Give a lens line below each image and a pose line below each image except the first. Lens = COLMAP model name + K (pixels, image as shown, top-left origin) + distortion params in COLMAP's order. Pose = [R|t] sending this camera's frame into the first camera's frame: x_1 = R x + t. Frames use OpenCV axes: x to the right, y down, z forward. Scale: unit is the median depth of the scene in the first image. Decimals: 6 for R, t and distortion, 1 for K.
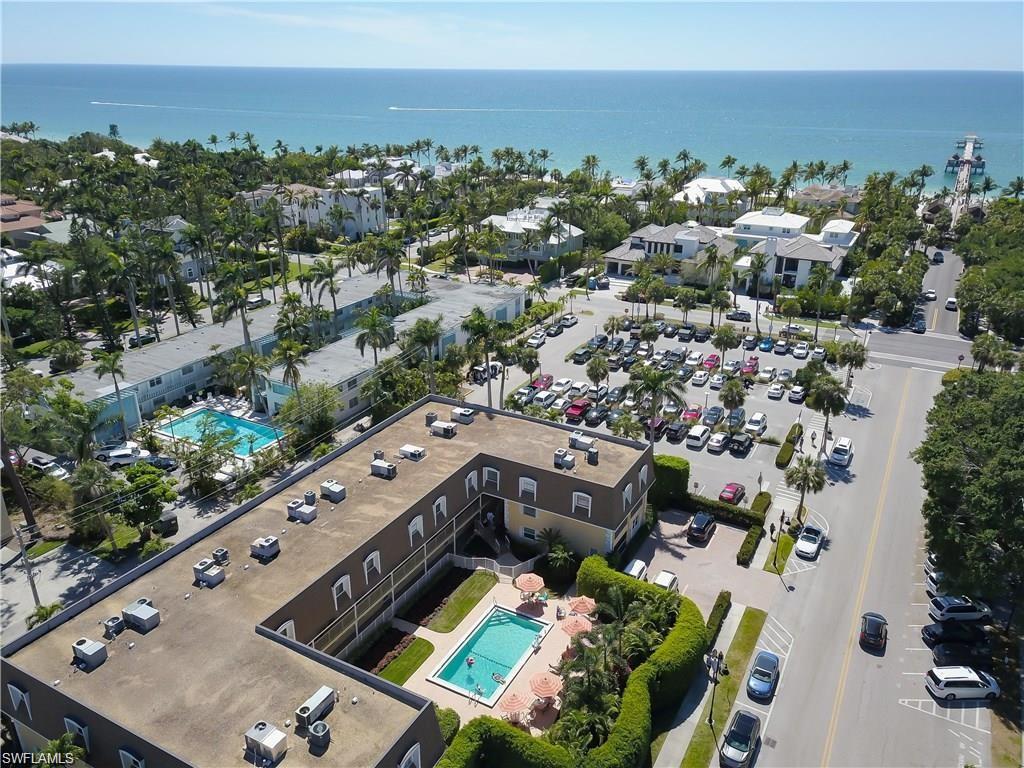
lens RADIAL K [[765.2, 0, 514.7], [0, 765.2, 383.1], [0, 0, 1]] dist [0.014875, 0.003163]
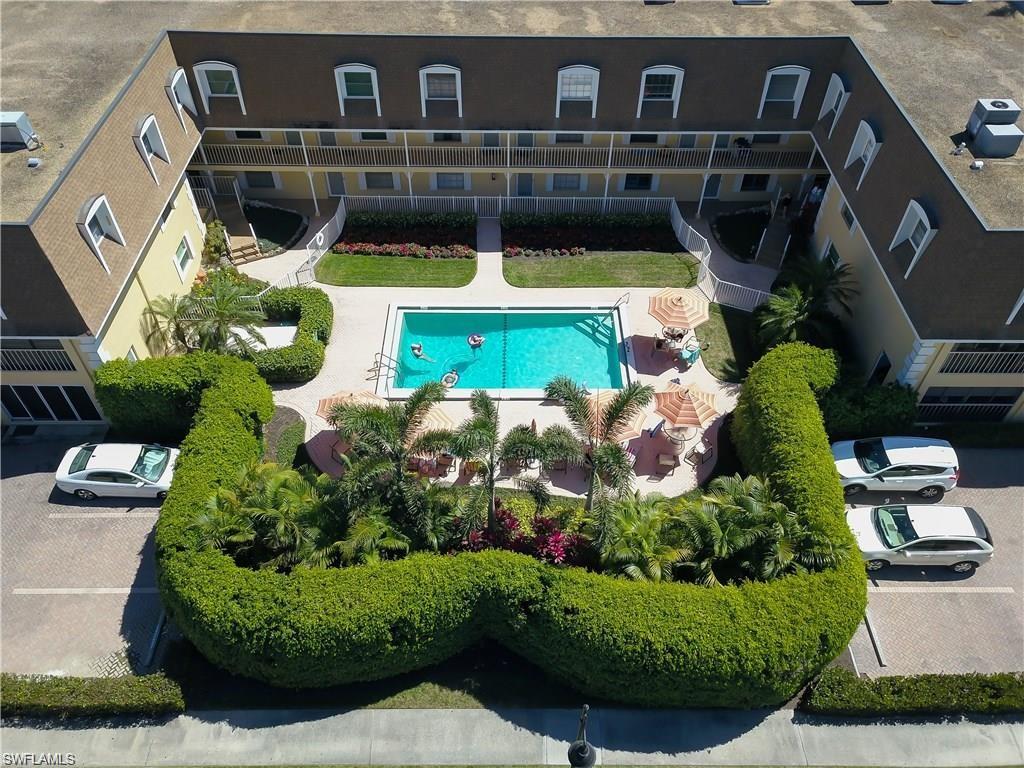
lens RADIAL K [[765.2, 0, 512.4], [0, 765.2, 379.5], [0, 0, 1]] dist [0.014875, 0.003163]
pose [[0.497990, 0.625843, -0.600272, 0.283065], [-0.345908, 0.778115, 0.524295, 0.087310], [0.795207, -0.053455, 0.603978, 0.652734]]
